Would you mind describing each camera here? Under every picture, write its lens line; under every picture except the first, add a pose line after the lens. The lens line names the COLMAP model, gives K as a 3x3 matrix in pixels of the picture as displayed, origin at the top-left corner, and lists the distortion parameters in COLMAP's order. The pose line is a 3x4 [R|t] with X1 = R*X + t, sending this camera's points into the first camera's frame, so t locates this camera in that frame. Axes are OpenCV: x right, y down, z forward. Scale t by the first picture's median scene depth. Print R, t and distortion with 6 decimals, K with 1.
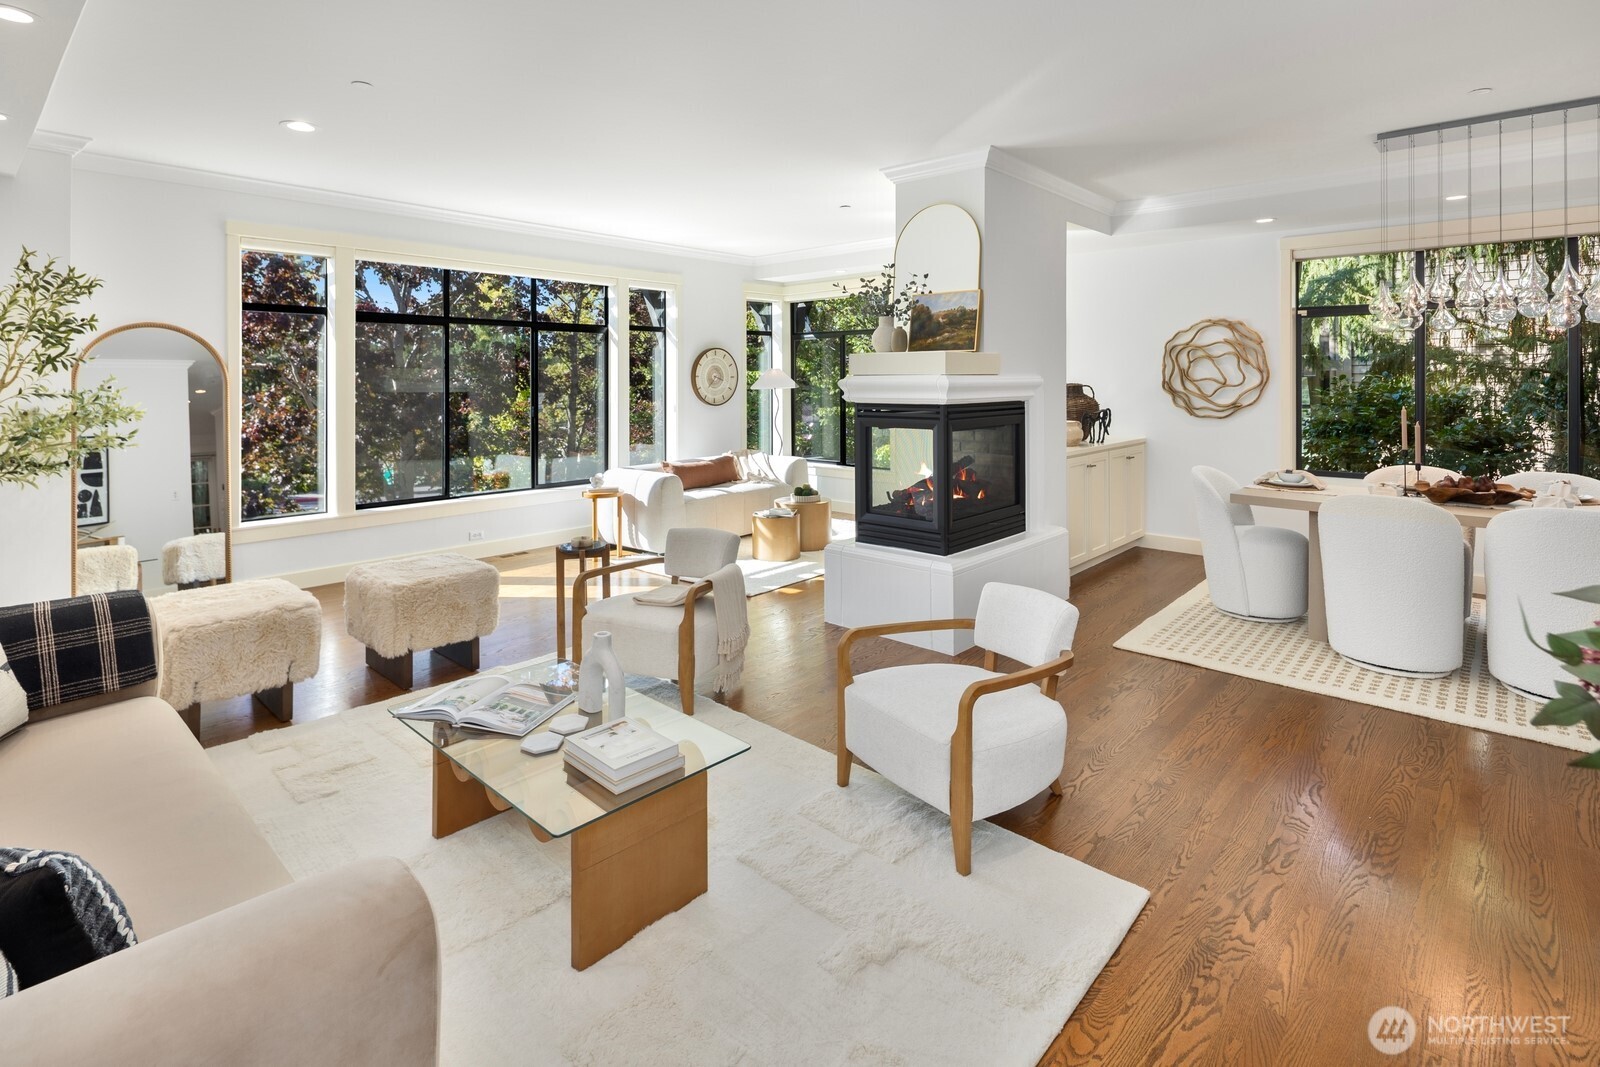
lens RADIAL K [[795.7, 0, 798.6], [0, 795.7, 376.0], [0, 0, 1]] dist [0.003438, -0.000659]
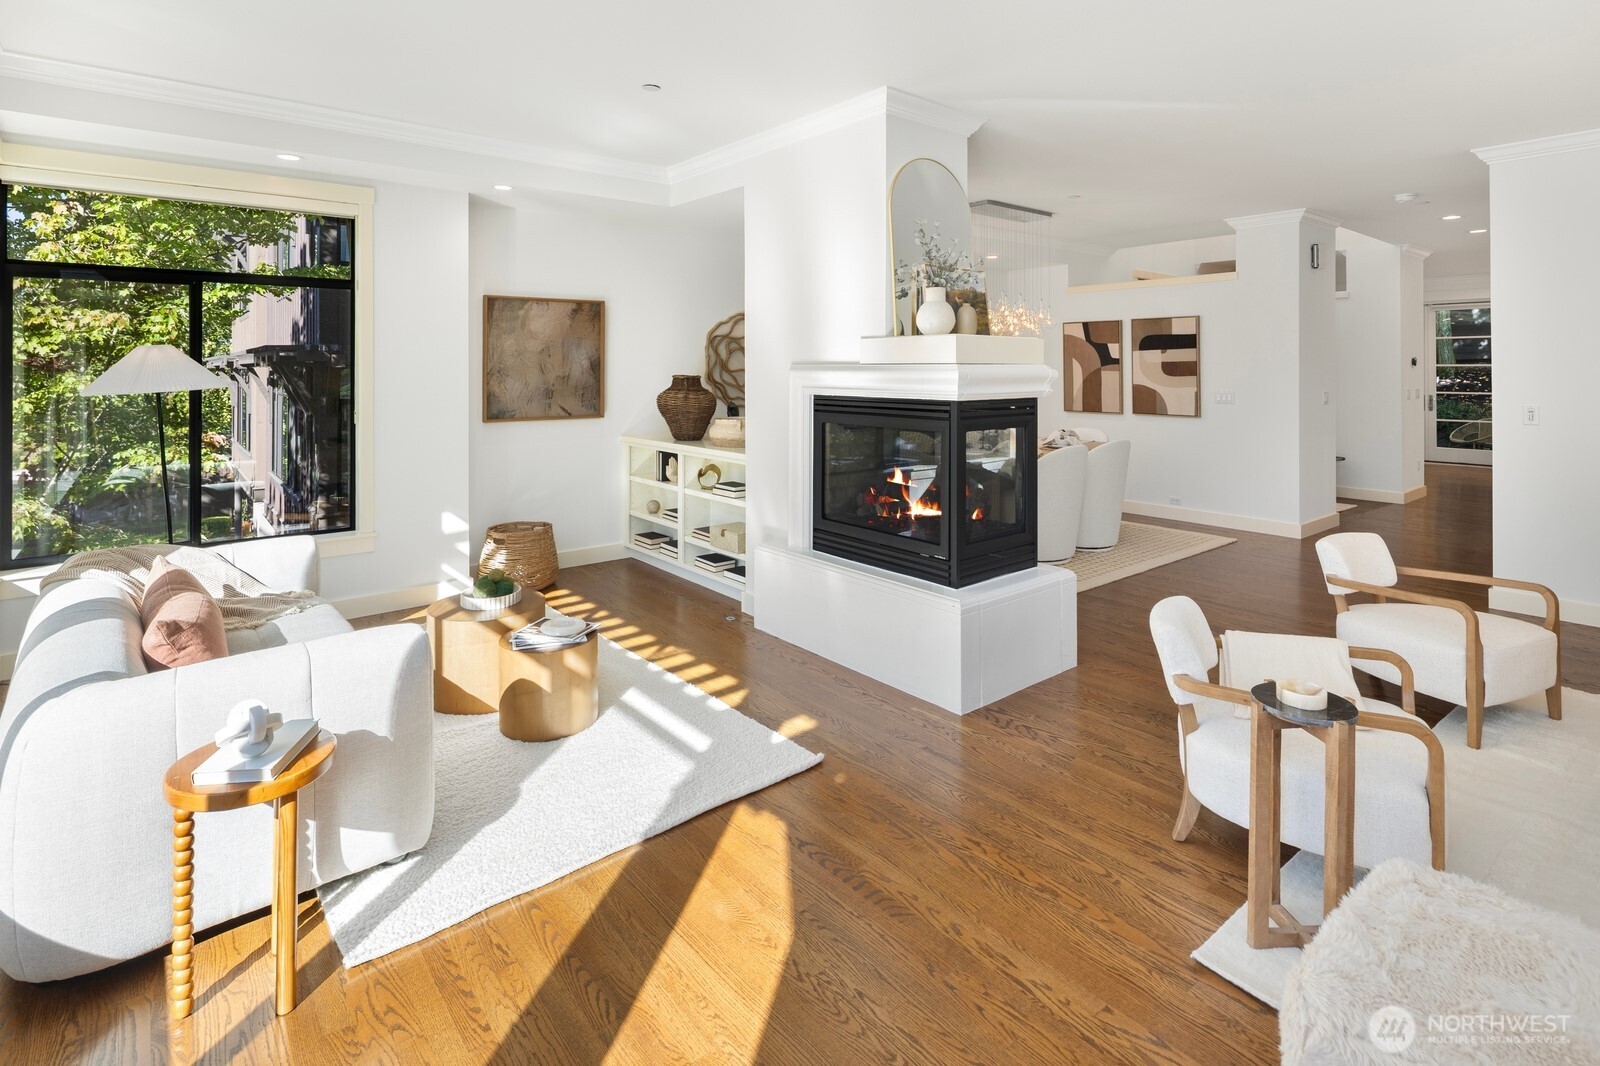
lens RADIAL K [[787.1, 0, 800.2], [0, 787.1, 375.5], [0, 0, 1]] dist [-0.003470, -0.000491]
pose [[0.157306, -0.005522, 0.987535, -0.492029], [-0.002734, 0.999978, 0.006027, 0.004264], [-0.987546, -0.003648, 0.157287, 0.755146]]
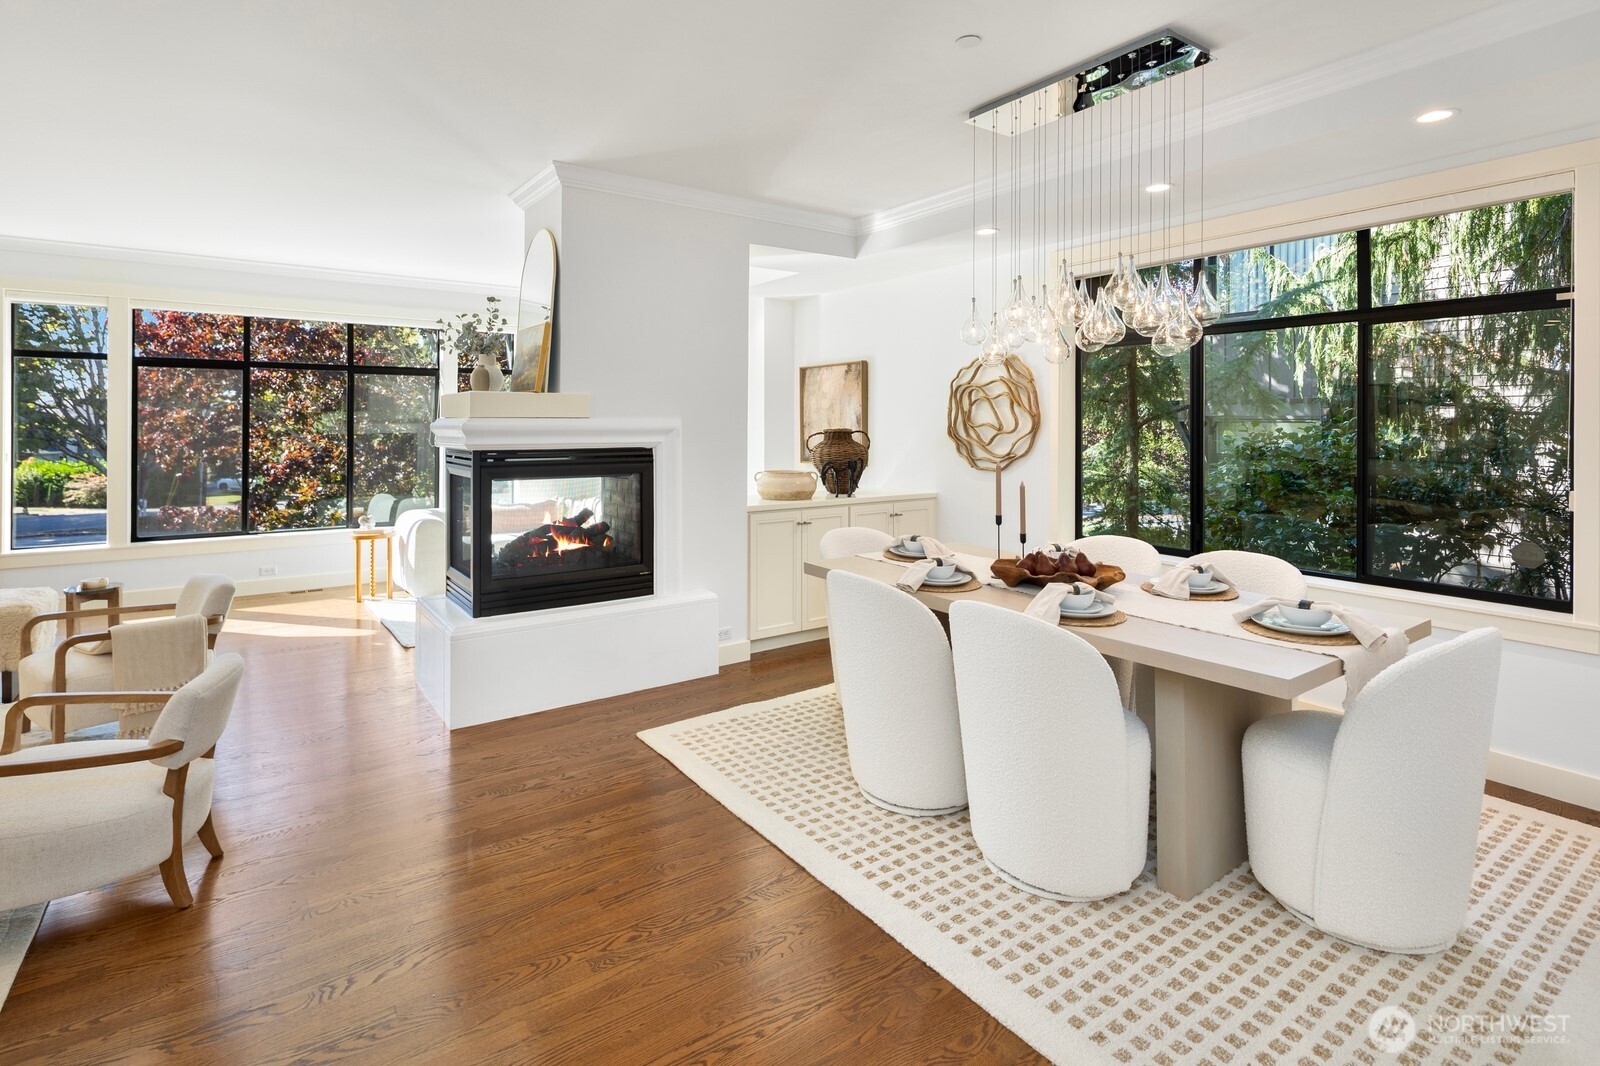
lens RADIAL K [[791.6, 0, 800.8], [0, 791.6, 427.2], [0, 0, 1]] dist [0.001692, 0.000107]
pose [[0.976050, 0.005601, -0.217475, 0.504855], [-0.003698, 0.999951, 0.009155, -0.000116], [0.217515, -0.008132, 0.976023, 0.139536]]
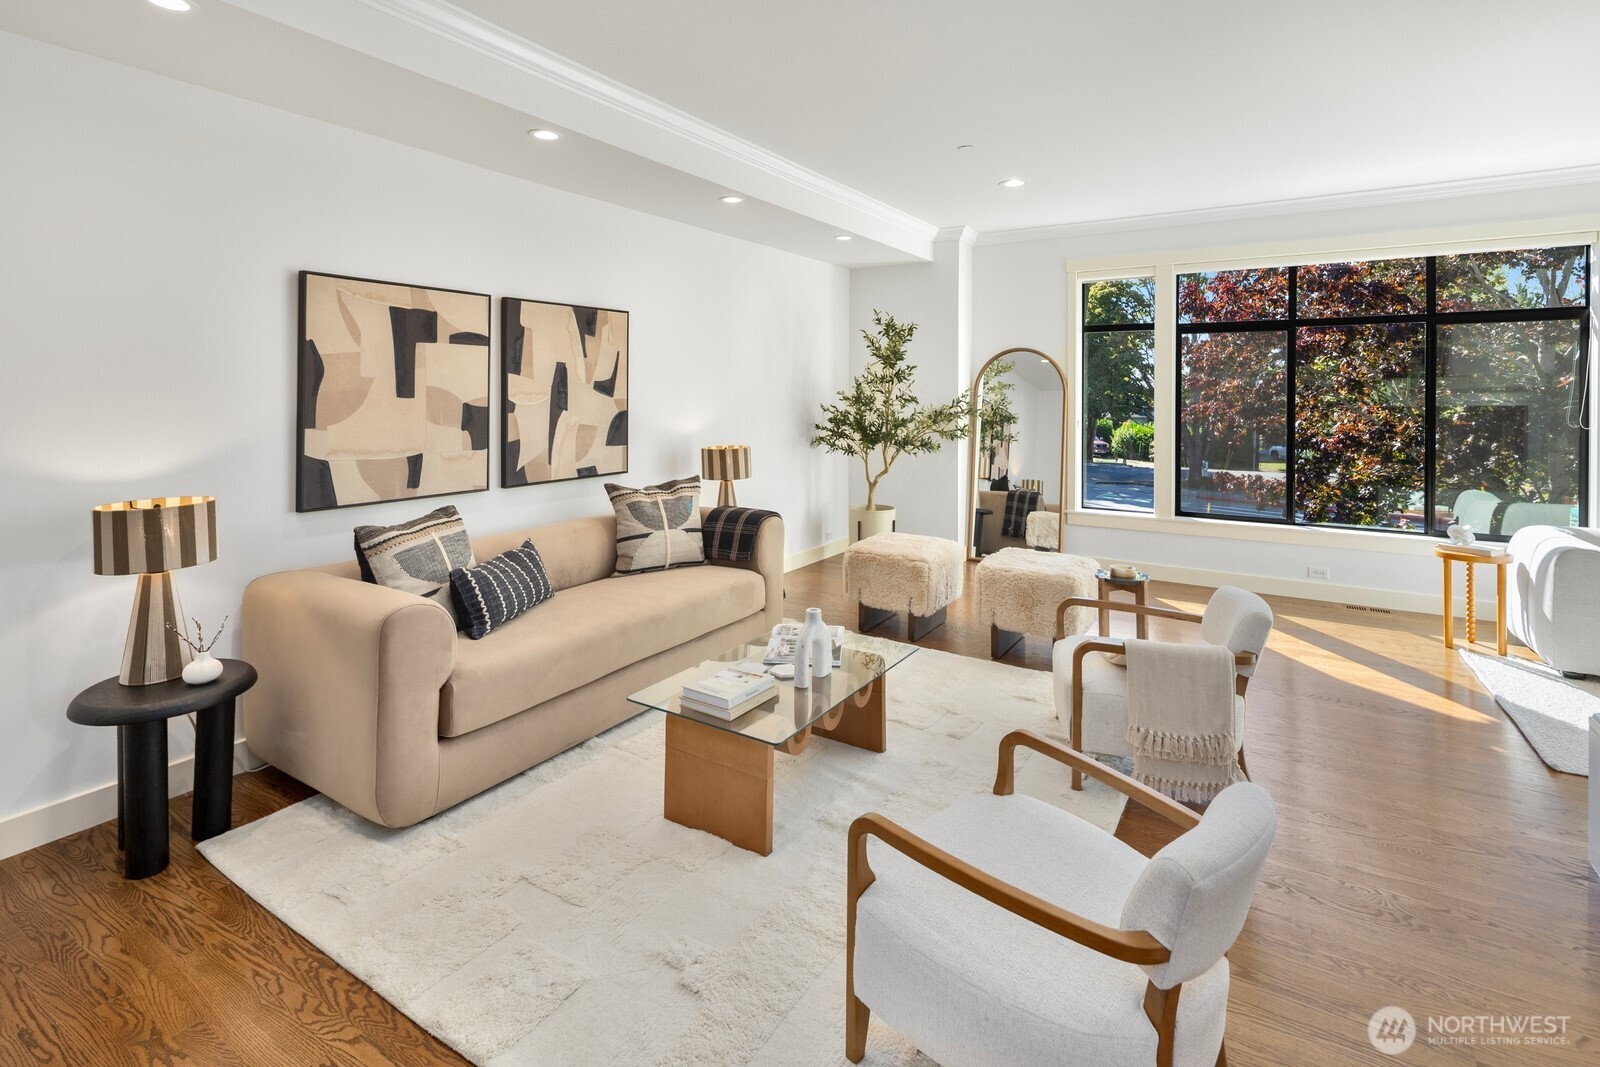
lens RADIAL K [[788.0, 0, 791.1], [0, 788.0, 386.8], [0, 0, 1]] dist [0.013679, 0.000442]
pose [[0.171798, -0.000757, -0.985132, 0.338654], [0.000512, 1.000000, -0.000679, 0.000594], [0.985132, -0.000388, 0.171799, 0.298257]]
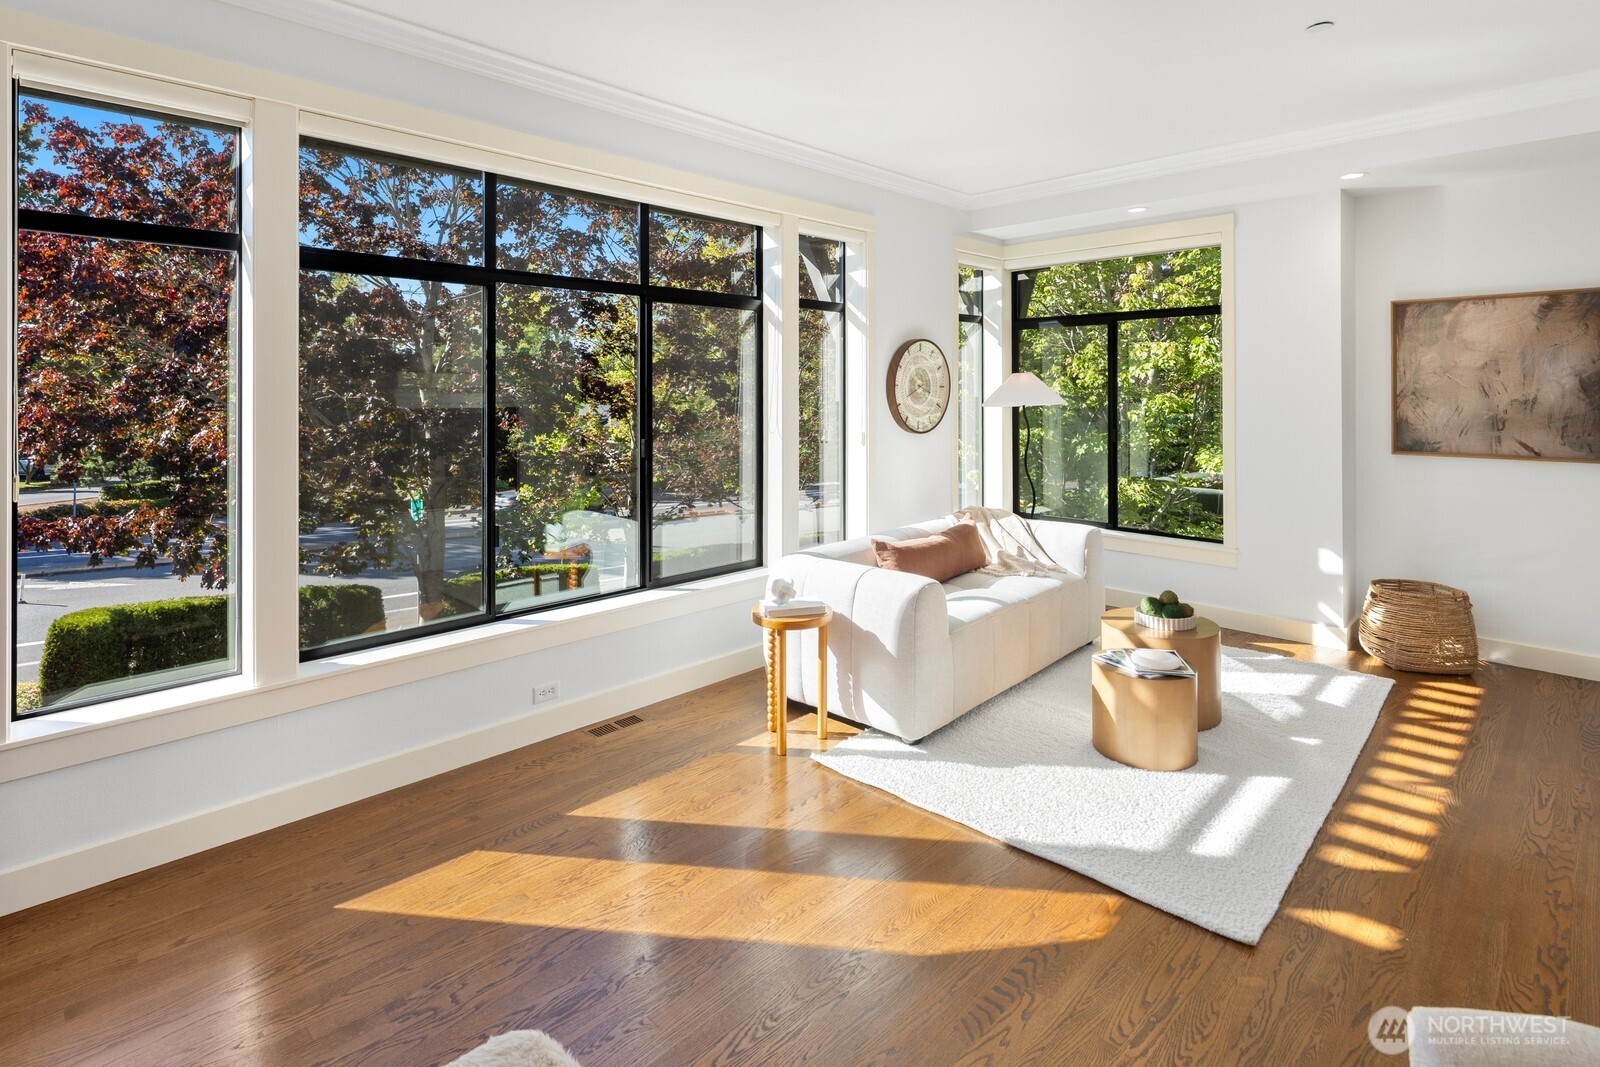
lens RADIAL K [[804.1, 0, 798.8], [0, 804.1, 400.3], [0, 0, 1]] dist [0.003144, -0.000169]
pose [[0.998946, 0.004117, -0.045707, -0.216397], [-0.003374, 0.999861, 0.016318, 0.002685], [0.045768, -0.016147, 0.998822, 0.483510]]
